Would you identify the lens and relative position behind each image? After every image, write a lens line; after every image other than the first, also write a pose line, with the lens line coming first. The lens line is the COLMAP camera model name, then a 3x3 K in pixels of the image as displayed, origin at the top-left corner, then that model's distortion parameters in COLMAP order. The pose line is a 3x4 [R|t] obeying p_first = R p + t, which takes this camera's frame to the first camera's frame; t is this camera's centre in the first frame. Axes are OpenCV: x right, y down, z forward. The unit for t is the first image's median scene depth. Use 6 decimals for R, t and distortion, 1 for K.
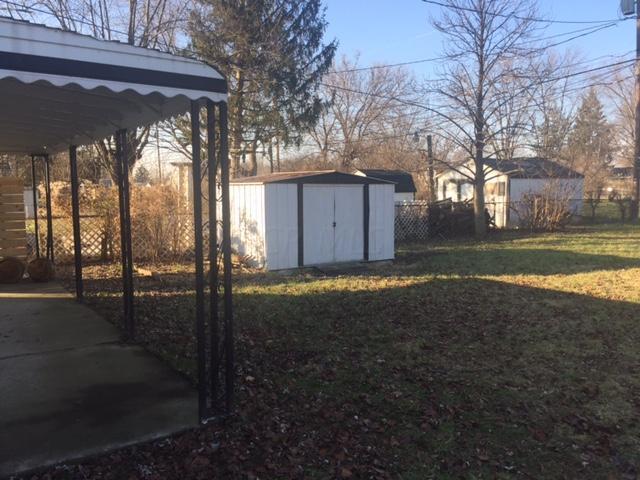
lens RADIAL K [[548.3, 0, 321.5], [0, 548.3, 234.6], [0, 0, 1]] dist [0.070120, -0.101133]
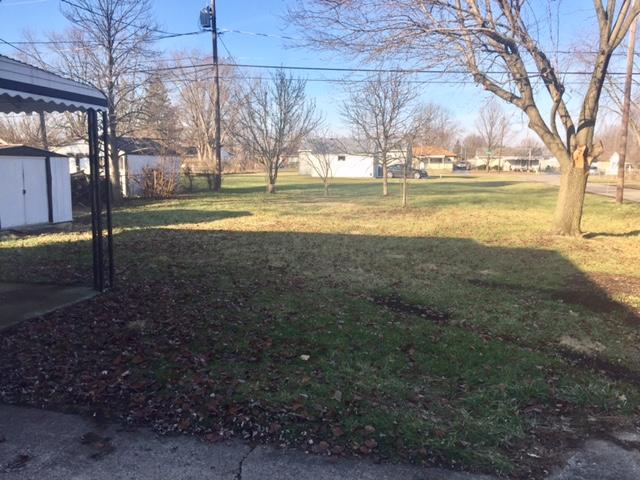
lens RADIAL K [[548.3, 0, 320.4], [0, 548.3, 239.4], [0, 0, 1]] dist [0.070120, -0.101133]
pose [[0.739469, -0.077554, 0.668709, -0.382723], [0.042491, 0.996738, 0.068609, 0.034776], [-0.671849, -0.022320, 0.740352, -0.351927]]
